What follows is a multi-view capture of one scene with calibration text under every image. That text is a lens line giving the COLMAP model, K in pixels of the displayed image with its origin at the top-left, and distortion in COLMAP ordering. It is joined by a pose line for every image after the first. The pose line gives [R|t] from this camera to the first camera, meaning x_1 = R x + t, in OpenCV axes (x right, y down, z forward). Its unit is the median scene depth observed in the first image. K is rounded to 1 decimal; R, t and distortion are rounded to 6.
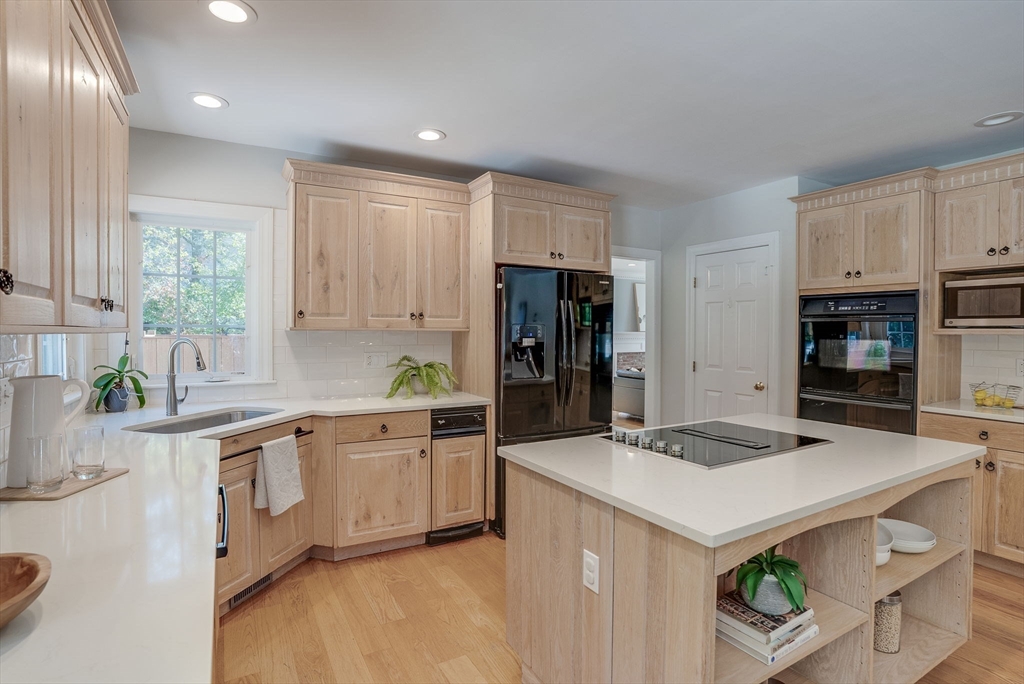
lens RADIAL K [[494.3, 0, 512.6], [0, 494.3, 339.5], [0, 0, 1]] dist [-0.036350, 0.000781]
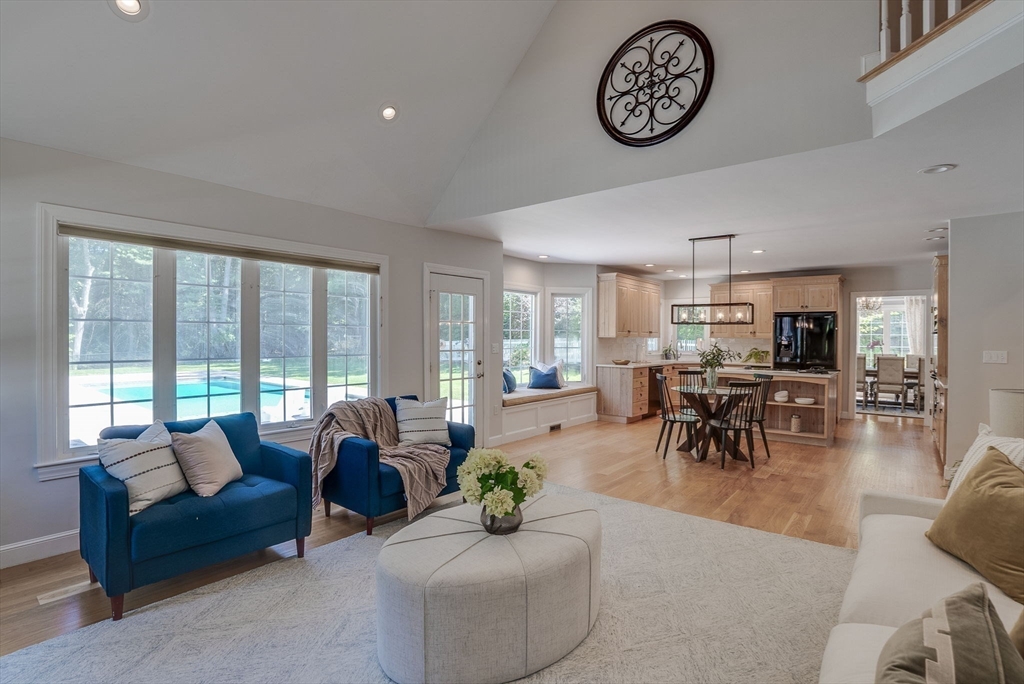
lens RADIAL K [[494.3, 0, 512.6], [0, 494.3, 339.5], [0, 0, 1]] dist [-0.036350, 0.000781]
pose [[0.361660, 0.006456, -0.932288, 1.984333], [-0.027314, 0.999620, -0.003673, 0.037780], [0.931910, 0.026793, 0.361699, -1.289014]]
